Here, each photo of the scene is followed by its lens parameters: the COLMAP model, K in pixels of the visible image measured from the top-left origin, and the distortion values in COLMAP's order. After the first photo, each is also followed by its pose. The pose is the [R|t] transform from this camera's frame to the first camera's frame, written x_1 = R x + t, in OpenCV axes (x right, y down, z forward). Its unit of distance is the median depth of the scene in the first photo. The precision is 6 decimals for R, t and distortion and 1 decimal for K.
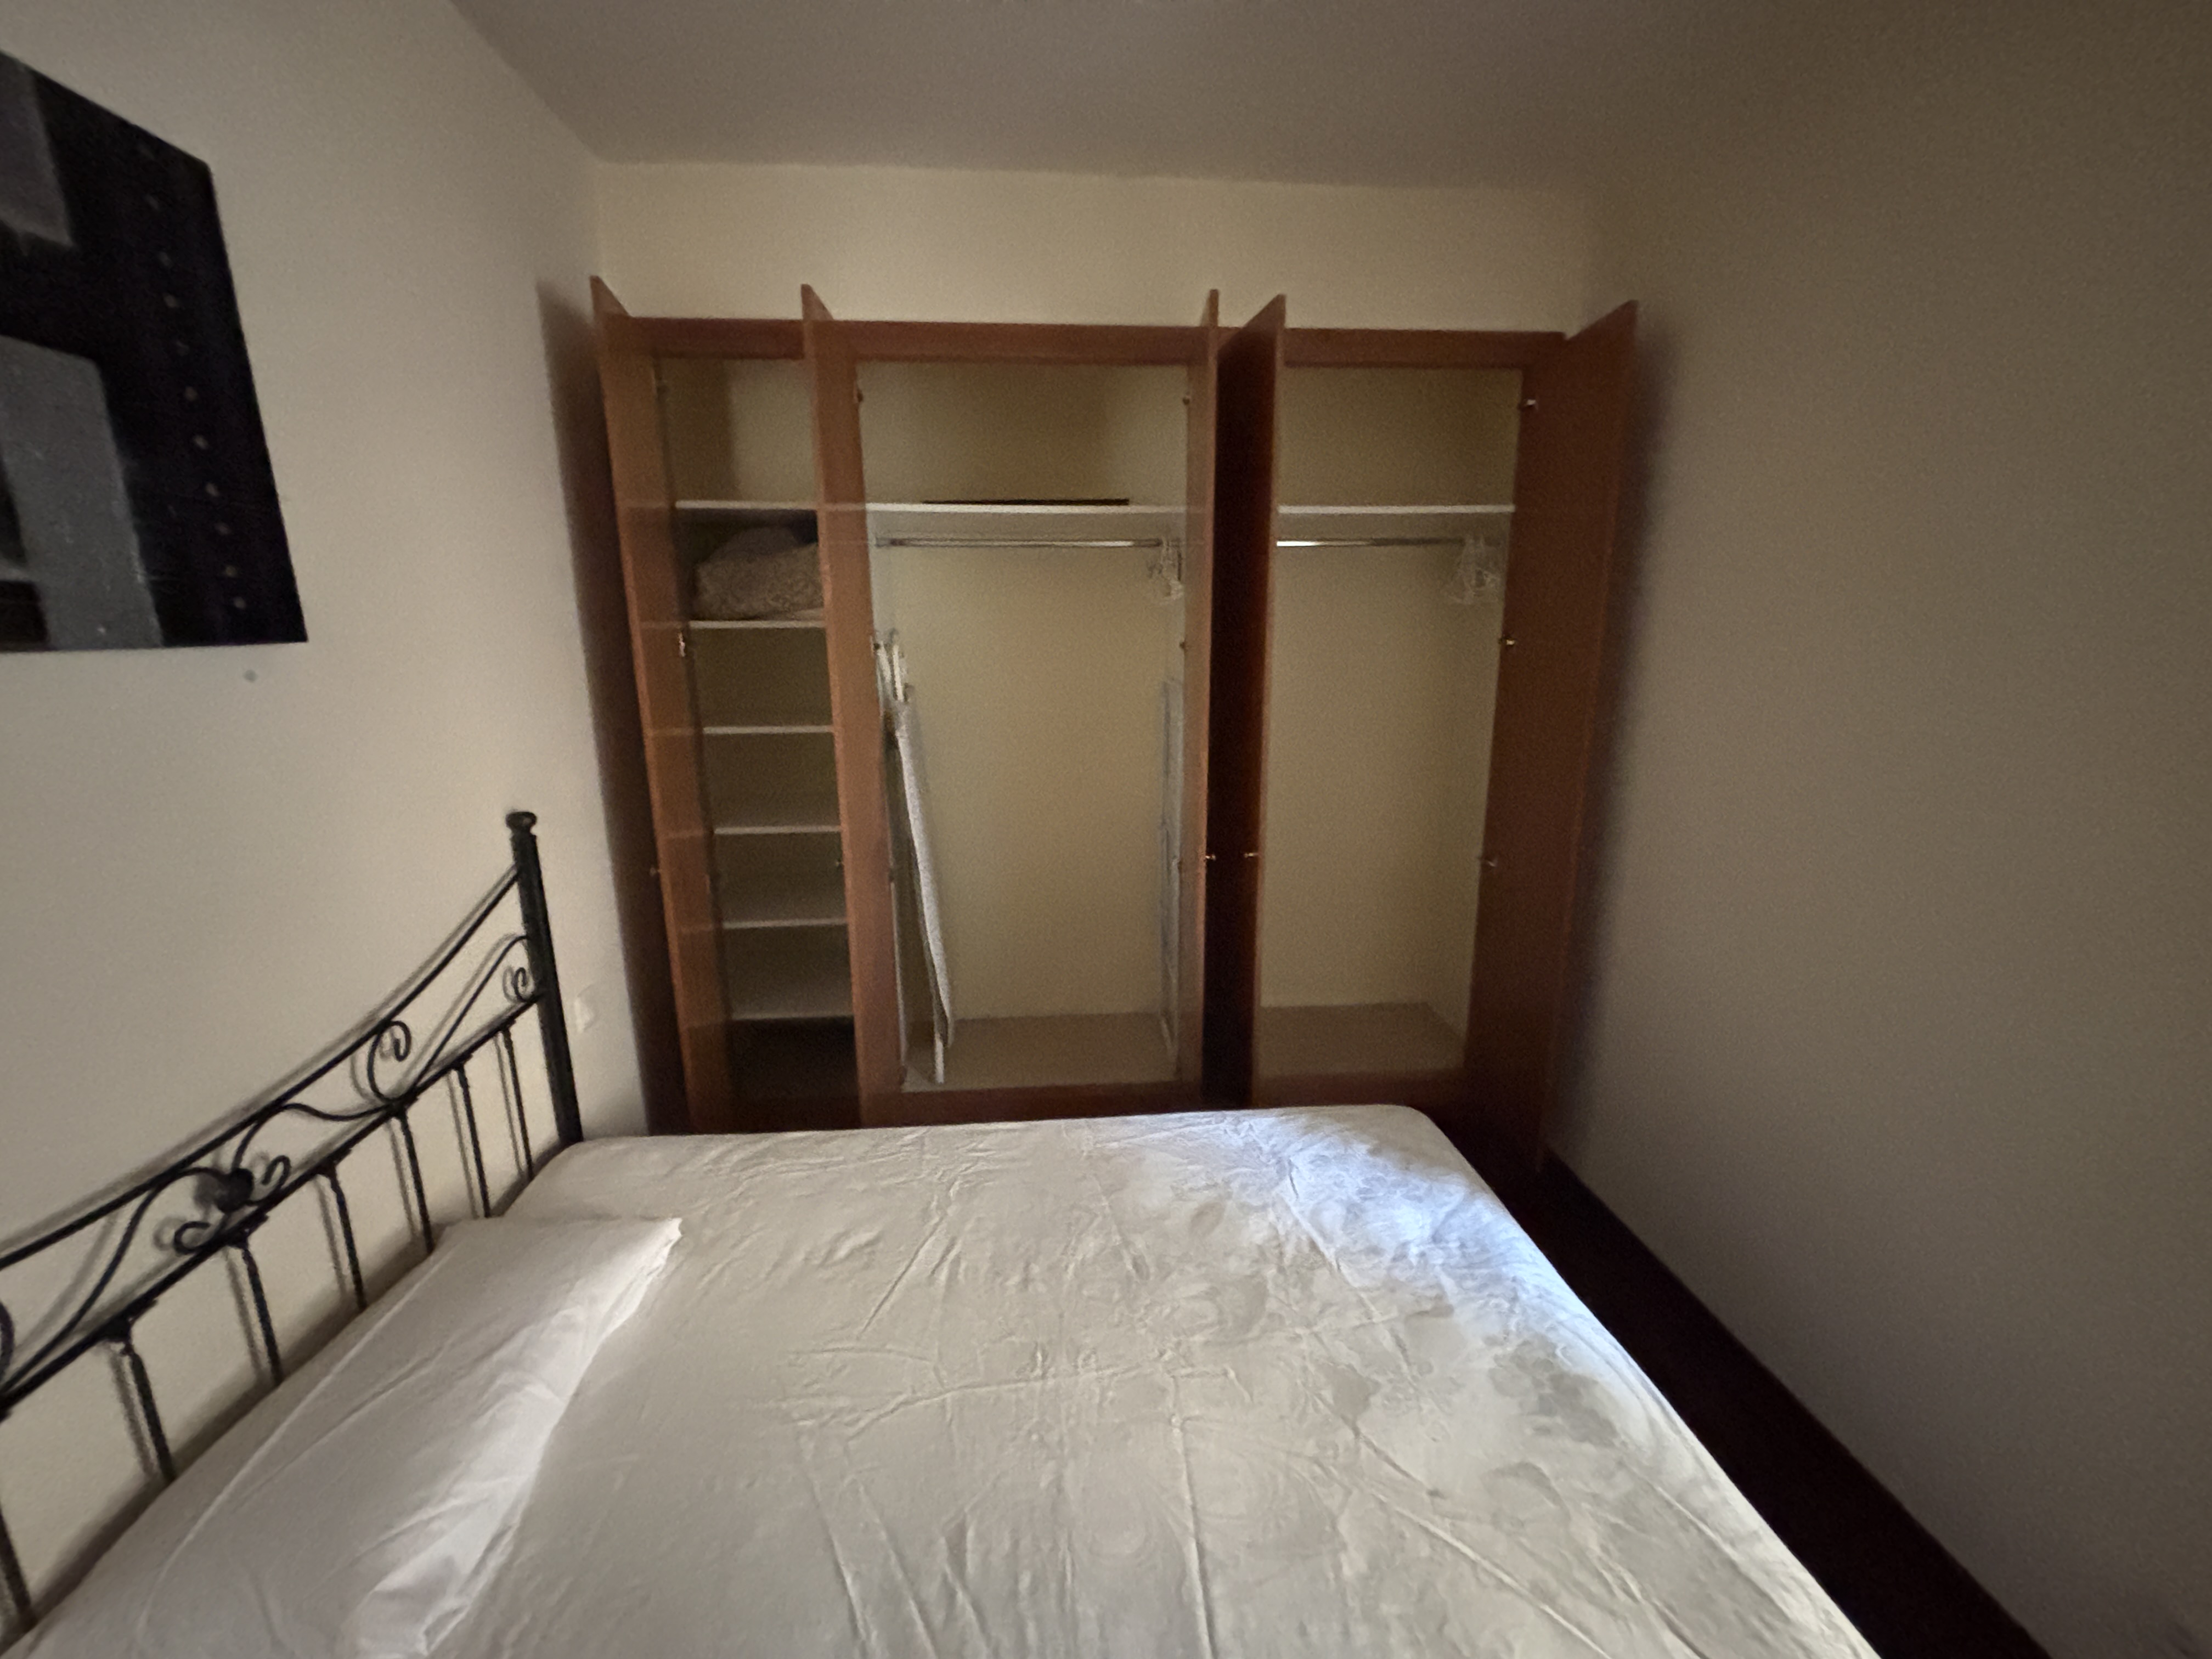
lens RADIAL K [[885.0, 0, 1106.4], [0, 885.0, 821.3], [0, 0, 1]] dist [-0.008510, 0.001287]
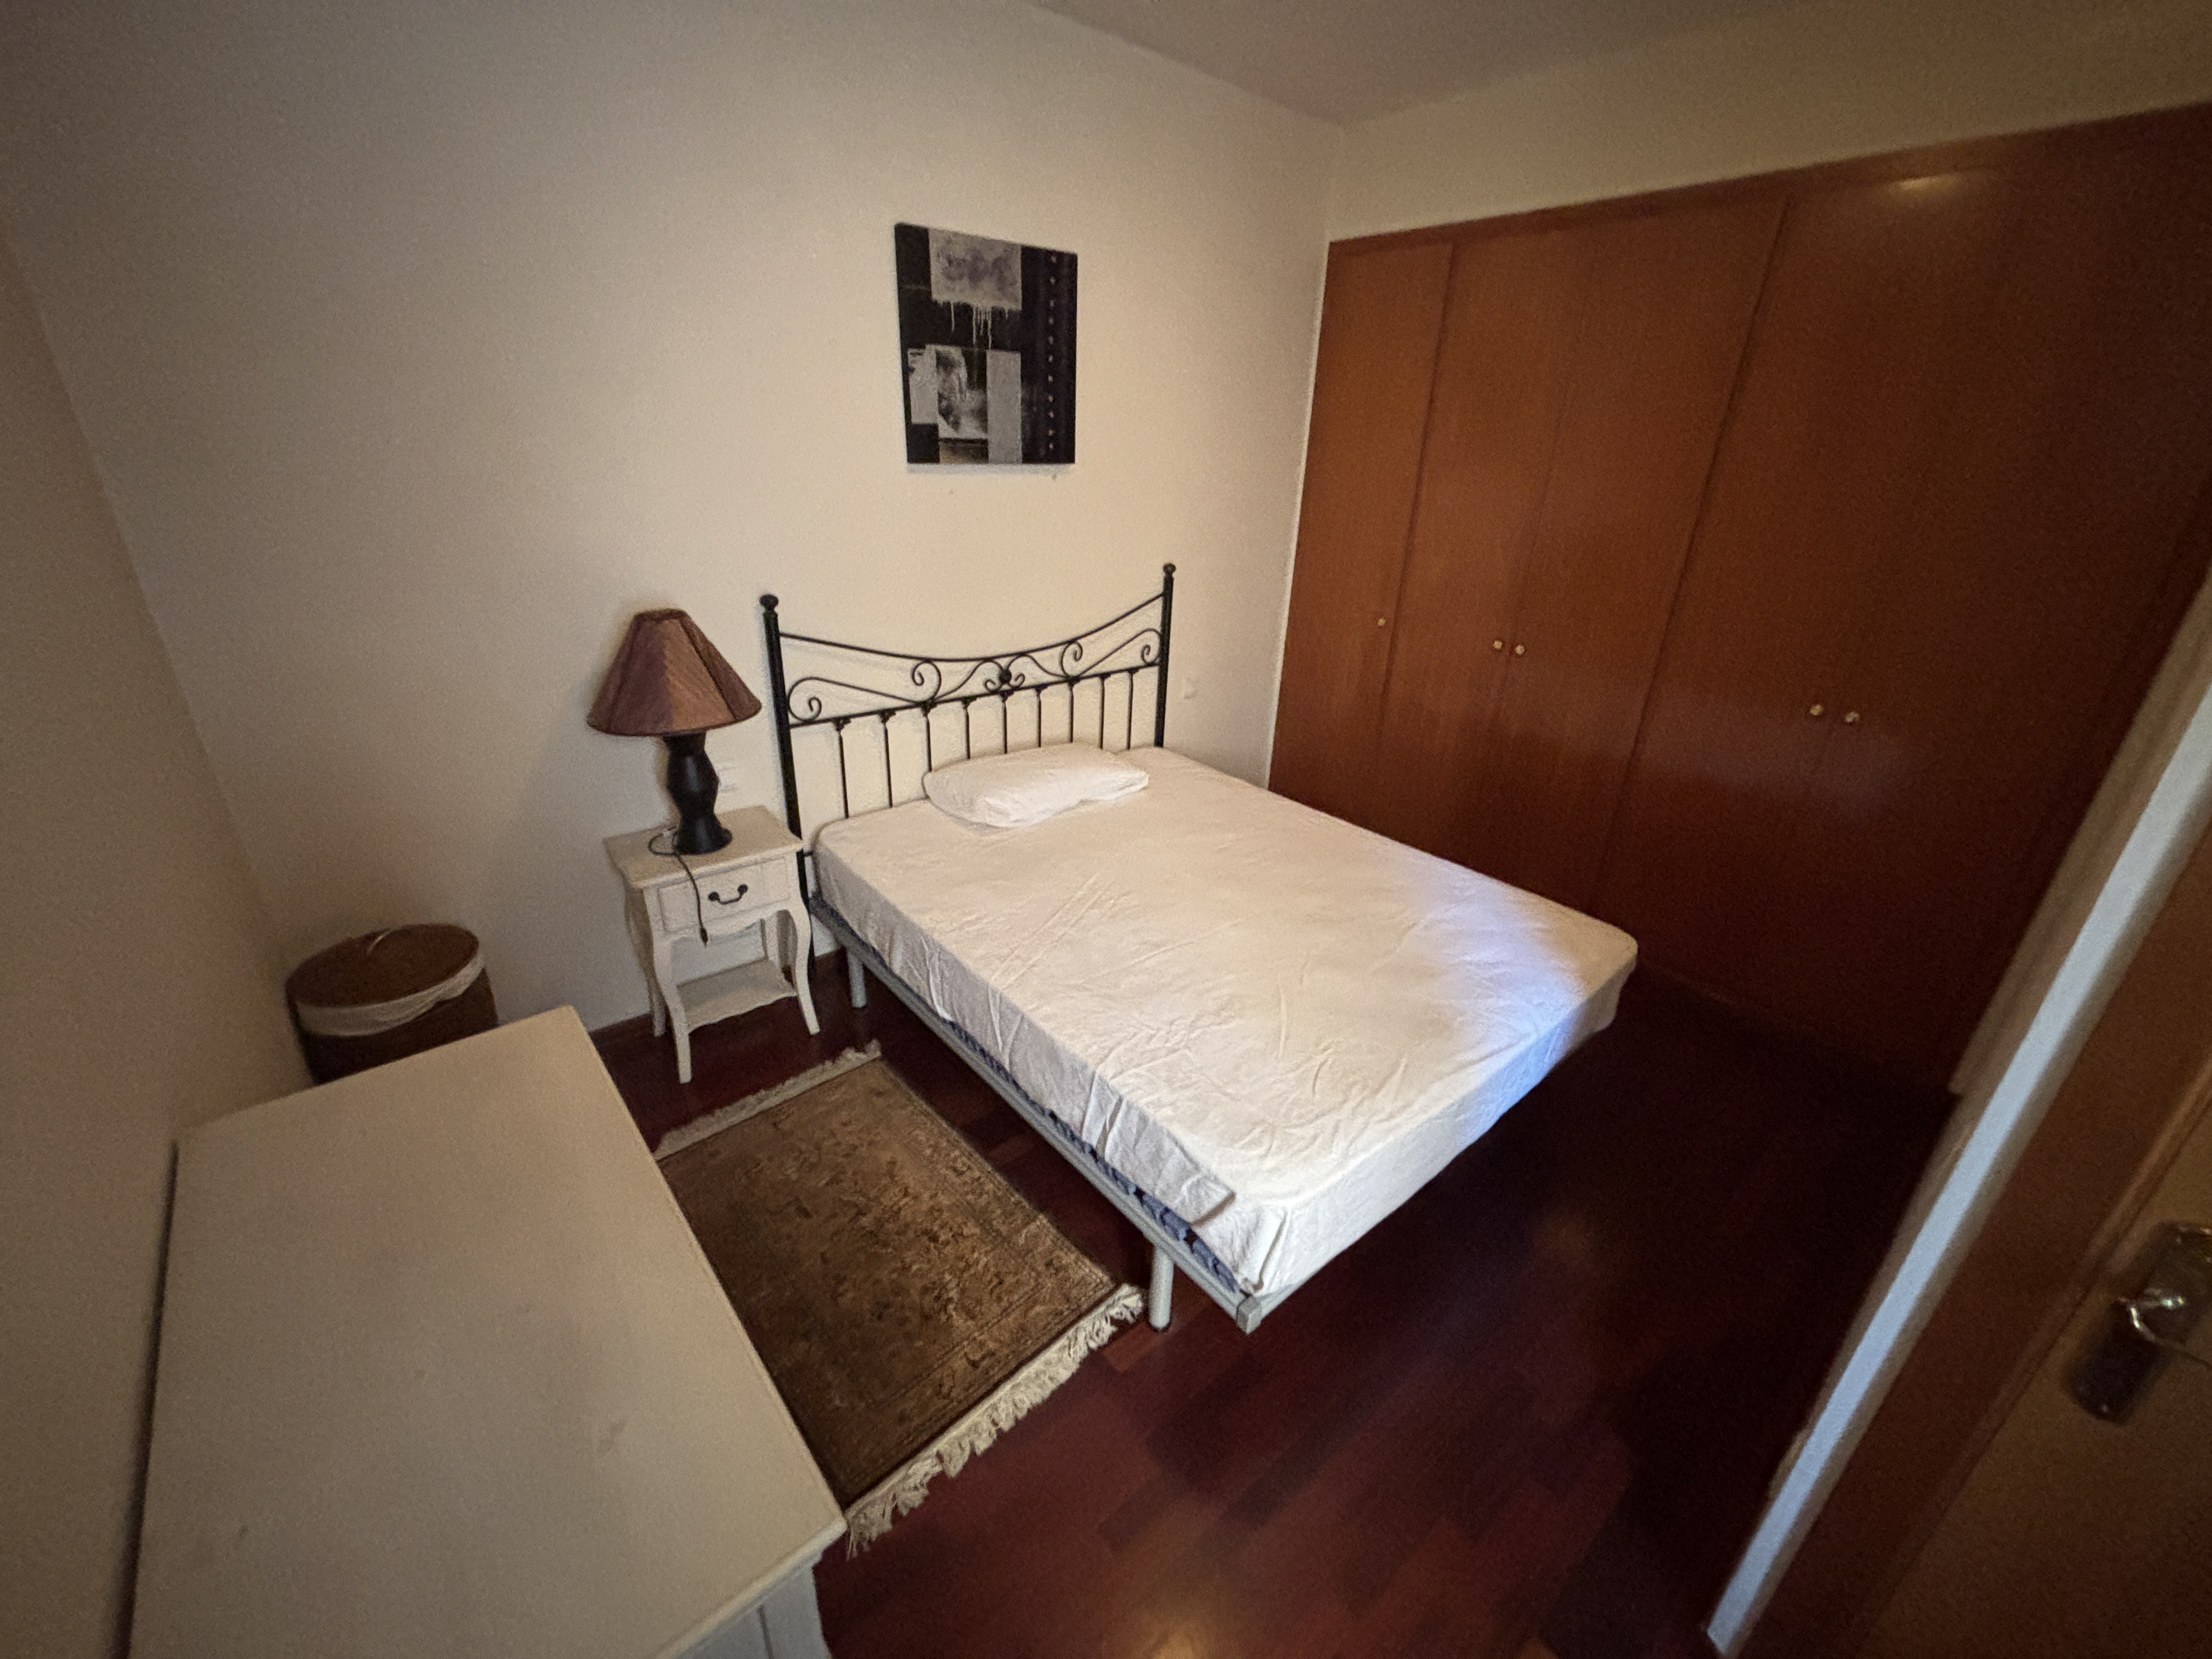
lens RADIAL K [[885.0, 0, 1102.1], [0, 885.0, 826.4], [0, 0, 1]] dist [-0.008510, 0.001287]
pose [[0.580361, 0.349448, -0.735573, 1.216015], [-0.213261, 0.936948, 0.276854, 0.033329], [0.785940, -0.003806, 0.618291, -0.403979]]
